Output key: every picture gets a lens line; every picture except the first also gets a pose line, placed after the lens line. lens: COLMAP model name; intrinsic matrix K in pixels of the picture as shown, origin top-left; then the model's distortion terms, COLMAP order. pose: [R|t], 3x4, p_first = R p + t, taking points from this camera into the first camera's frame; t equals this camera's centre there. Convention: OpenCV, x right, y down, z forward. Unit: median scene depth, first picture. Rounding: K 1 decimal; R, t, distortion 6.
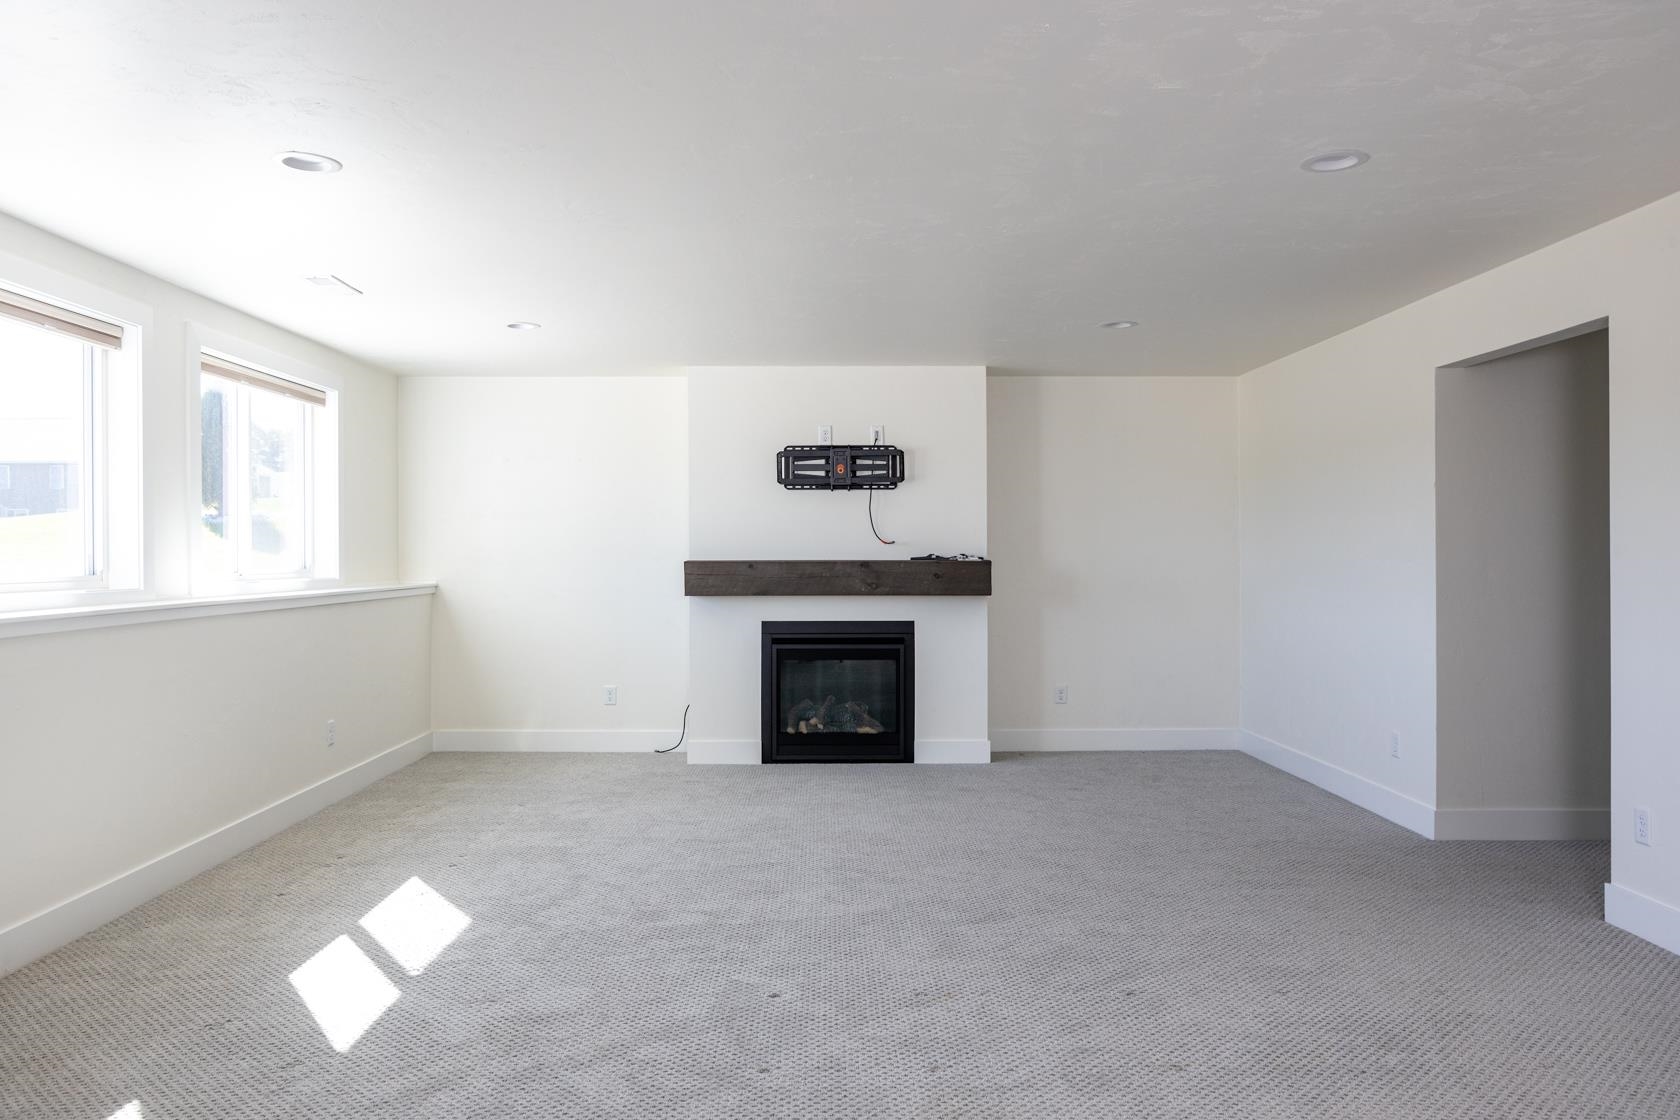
lens RADIAL K [[1249.2, 0, 840.2], [0, 1249.2, 561.8], [0, 0, 1]] dist [0.005289, 0.005098]
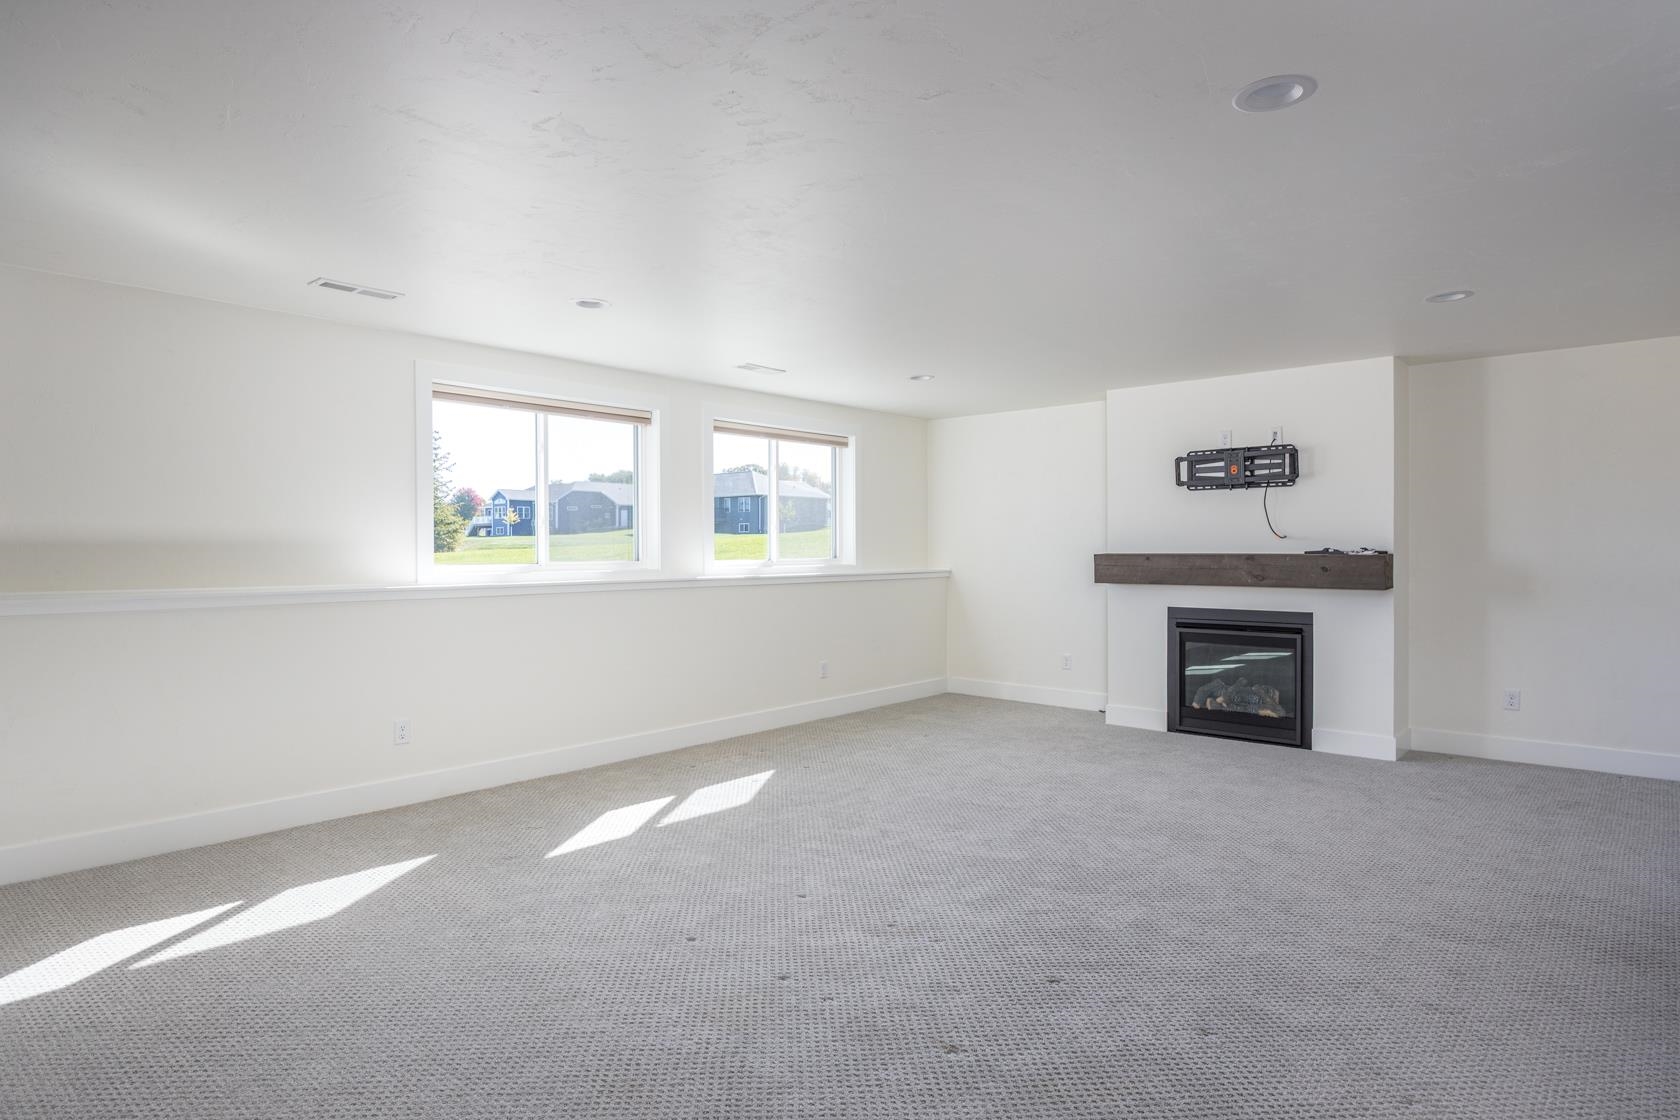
lens RADIAL K [[961.9, 0, 839.6], [0, 961.9, 554.1], [0, 0, 1]] dist [-0.002070, -0.000844]
pose [[0.731906, 0.003830, -0.681395, 0.315988], [-0.003053, 0.999993, 0.002341, -0.001681], [0.681399, 0.000367, 0.731912, 0.153290]]
